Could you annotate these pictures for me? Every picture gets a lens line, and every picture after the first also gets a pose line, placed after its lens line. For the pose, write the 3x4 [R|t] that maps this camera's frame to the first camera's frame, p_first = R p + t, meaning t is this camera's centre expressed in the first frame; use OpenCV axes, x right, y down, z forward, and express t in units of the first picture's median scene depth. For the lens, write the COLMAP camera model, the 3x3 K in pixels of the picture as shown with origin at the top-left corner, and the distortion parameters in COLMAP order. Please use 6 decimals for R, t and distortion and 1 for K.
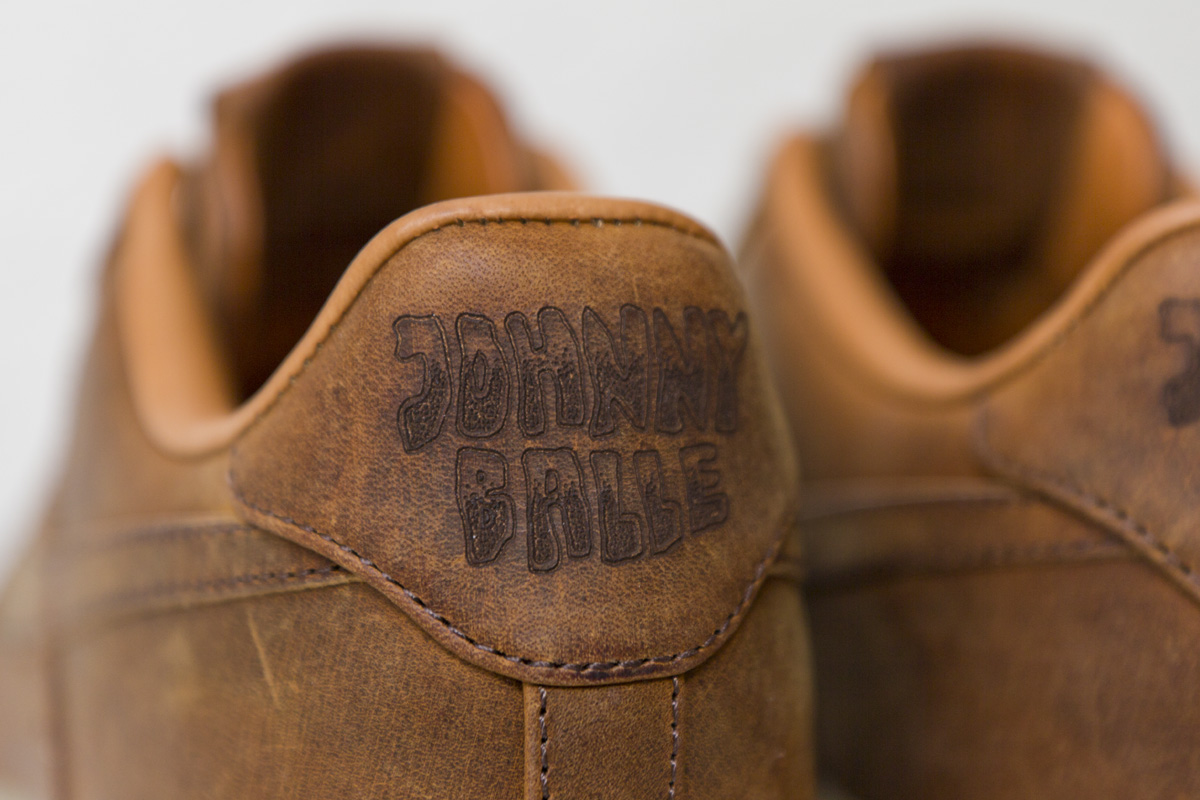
lens RADIAL K [[2704.2, 0, 600.0], [0, 2704.2, 400.0], [0, 0, 1]] dist [-0.092502, 0.006333]
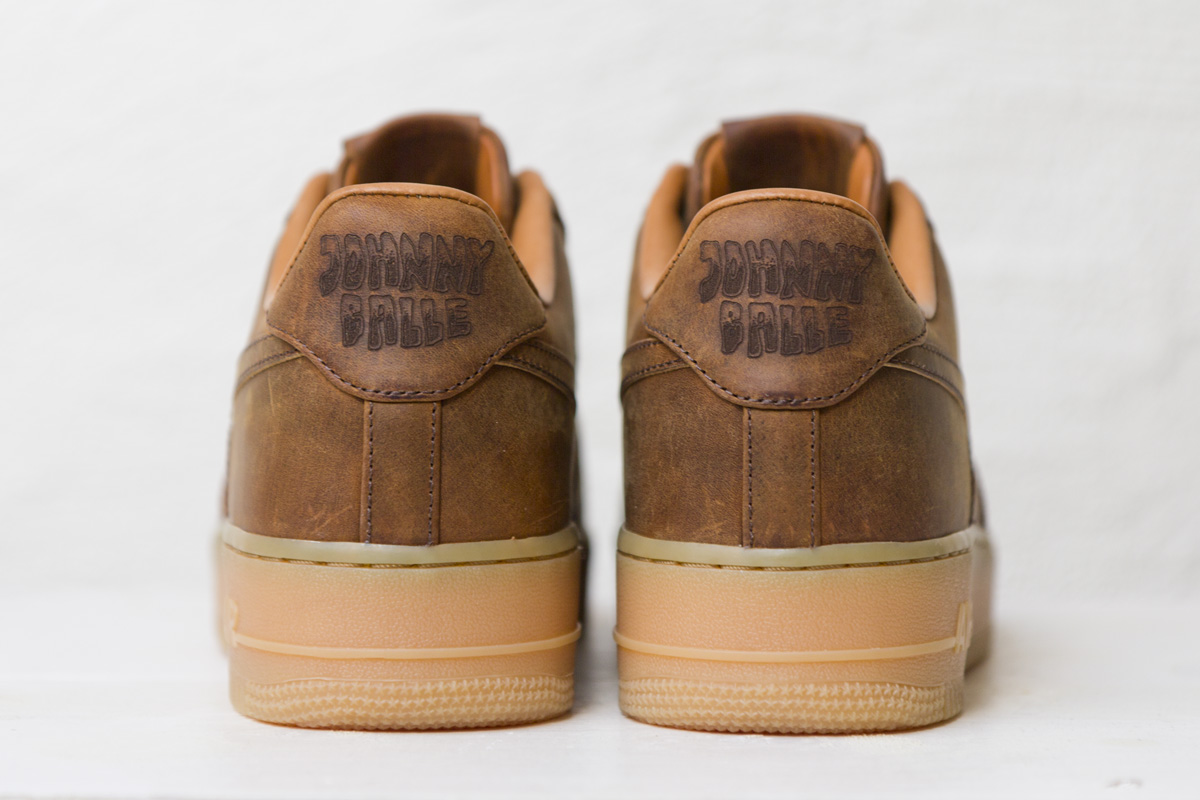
lens RADIAL K [[2704.2, 0, 600.0], [0, 2704.2, 400.0], [0, 0, 1]] dist [-0.092502, 0.006333]
pose [[0.969885, 0.034768, -0.241070, 0.690263], [-0.043208, 0.998621, -0.029811, 0.161294], [0.239701, 0.039329, 0.970050, -1.101140]]
